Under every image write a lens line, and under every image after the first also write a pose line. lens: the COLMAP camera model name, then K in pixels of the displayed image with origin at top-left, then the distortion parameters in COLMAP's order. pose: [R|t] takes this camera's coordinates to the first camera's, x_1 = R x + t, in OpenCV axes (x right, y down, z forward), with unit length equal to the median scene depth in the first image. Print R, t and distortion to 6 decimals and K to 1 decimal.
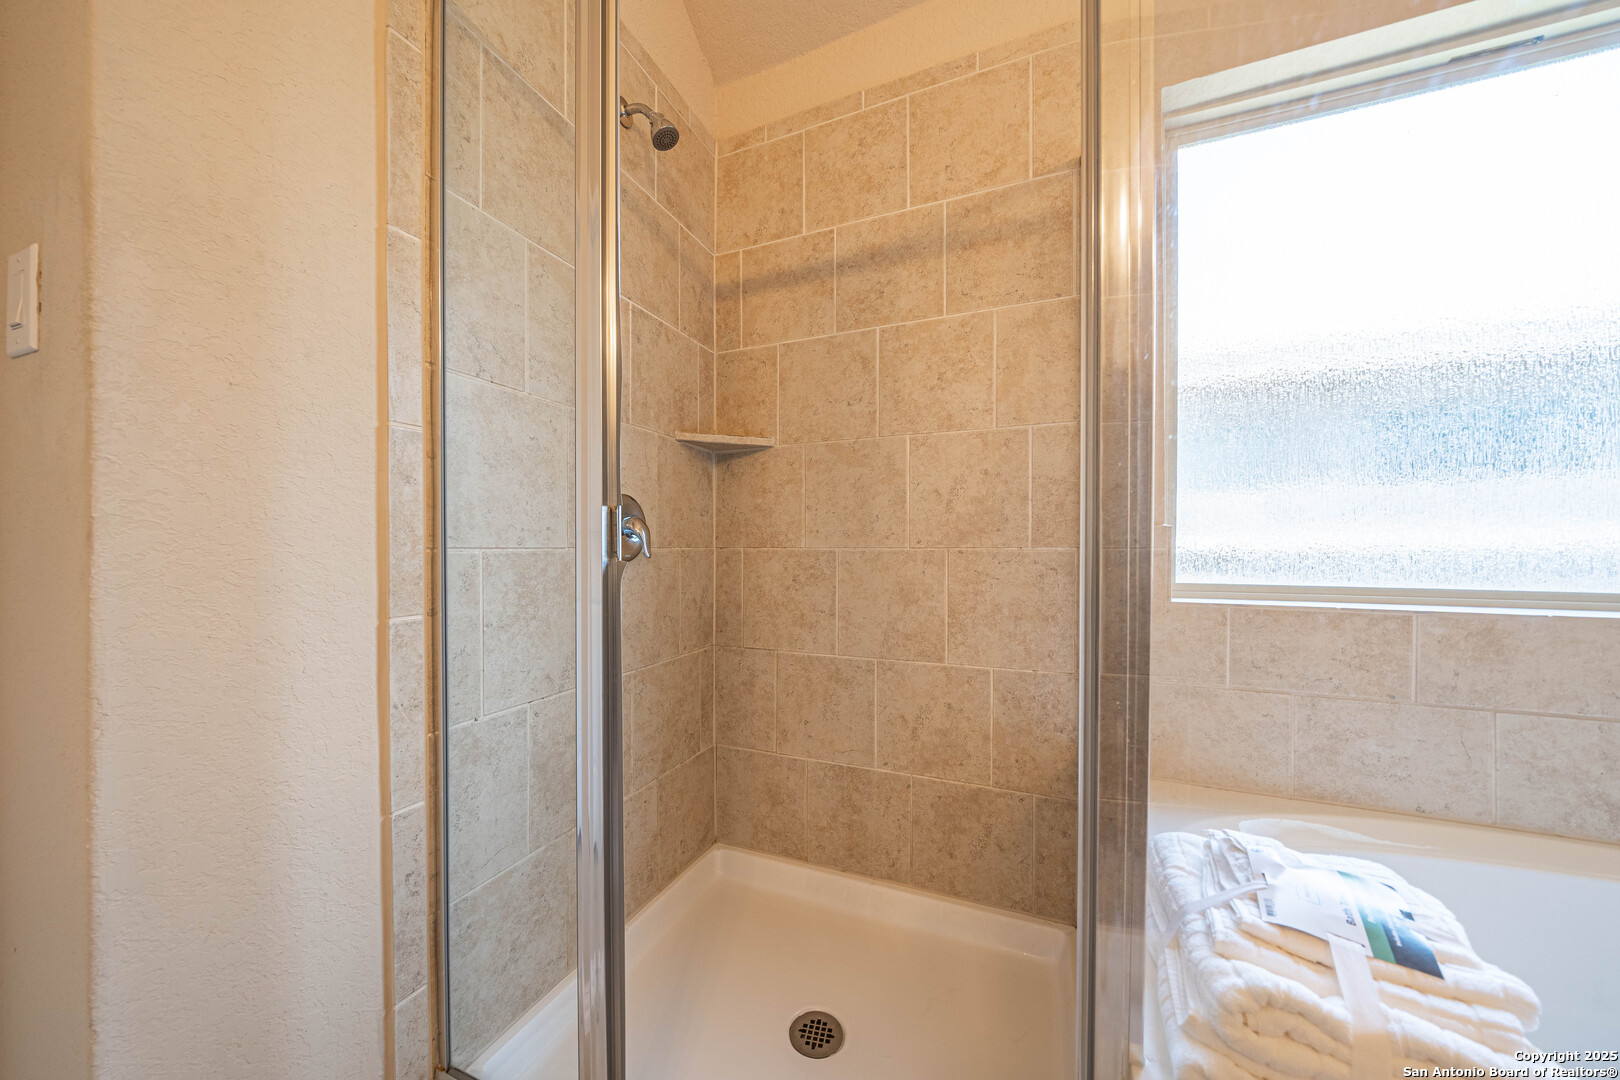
lens RADIAL K [[556.8, 0, 801.7], [0, 556.8, 549.8], [0, 0, 1]] dist [-0.003317, -0.000167]
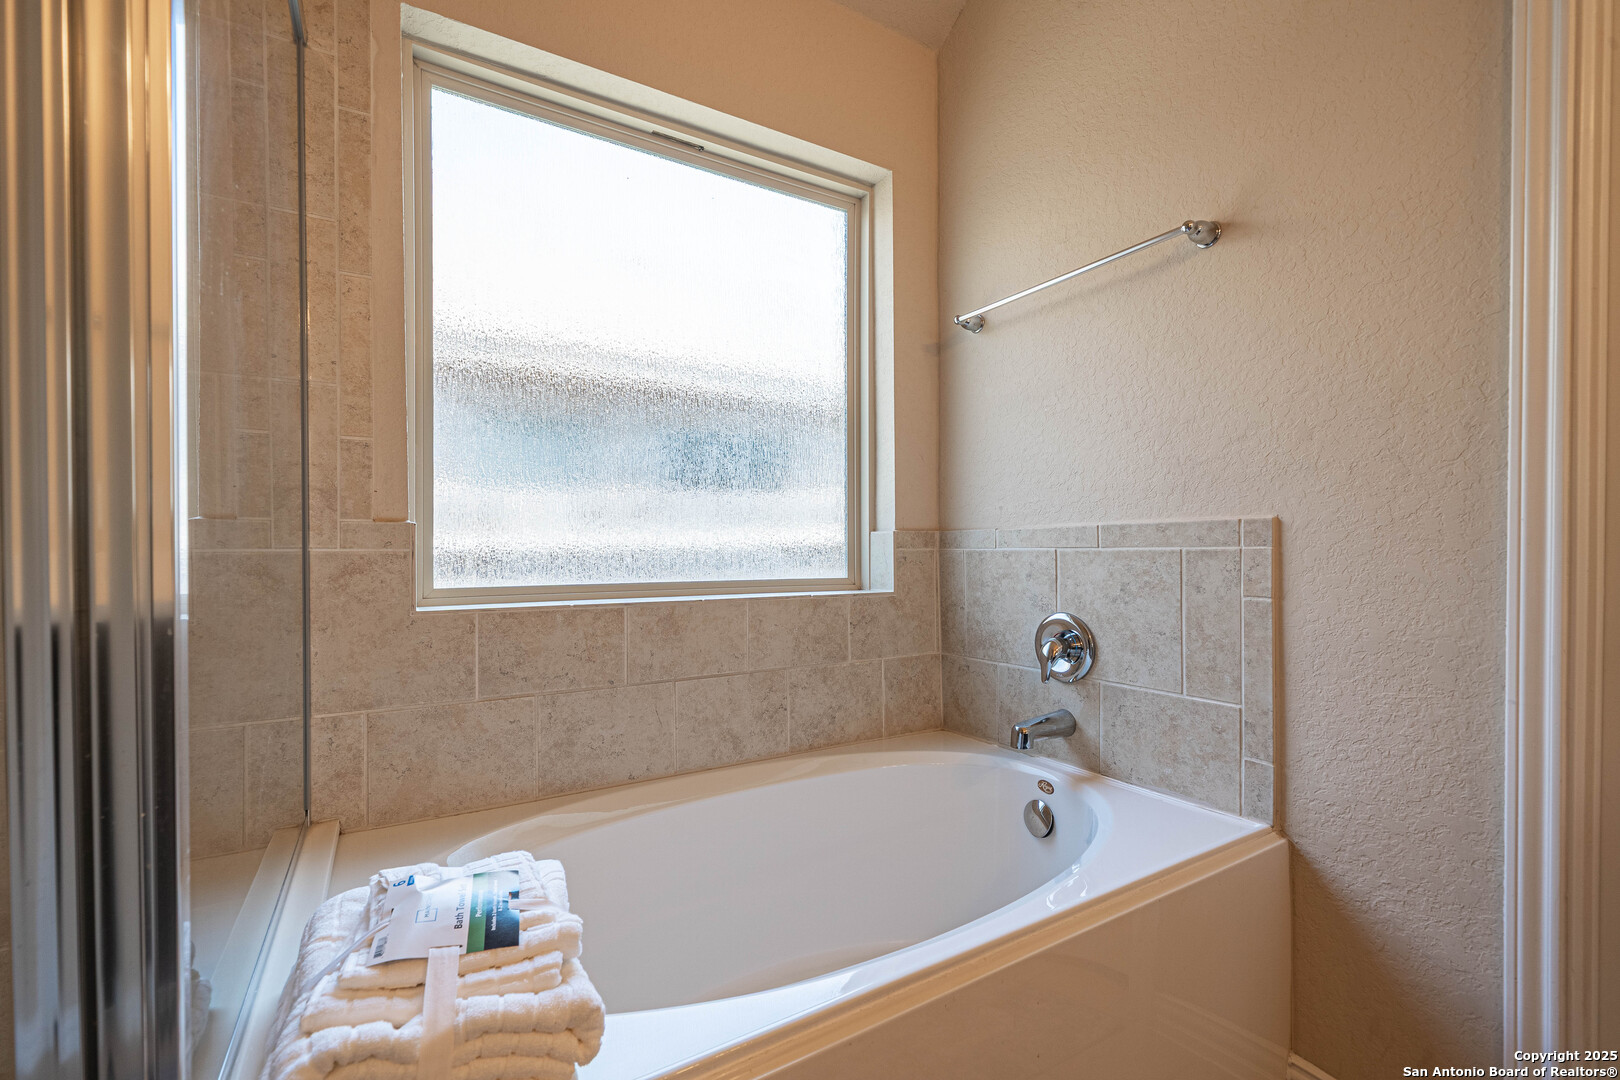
lens RADIAL K [[678.4, 0, 806.3], [0, 678.4, 551.9], [0, 0, 1]] dist [-0.001760, -0.000382]
pose [[0.591571, -0.008034, 0.806213, 0.211849], [0.006946, 0.999964, 0.004868, 0.000792], [-0.806223, 0.002720, 0.591605, -0.120840]]
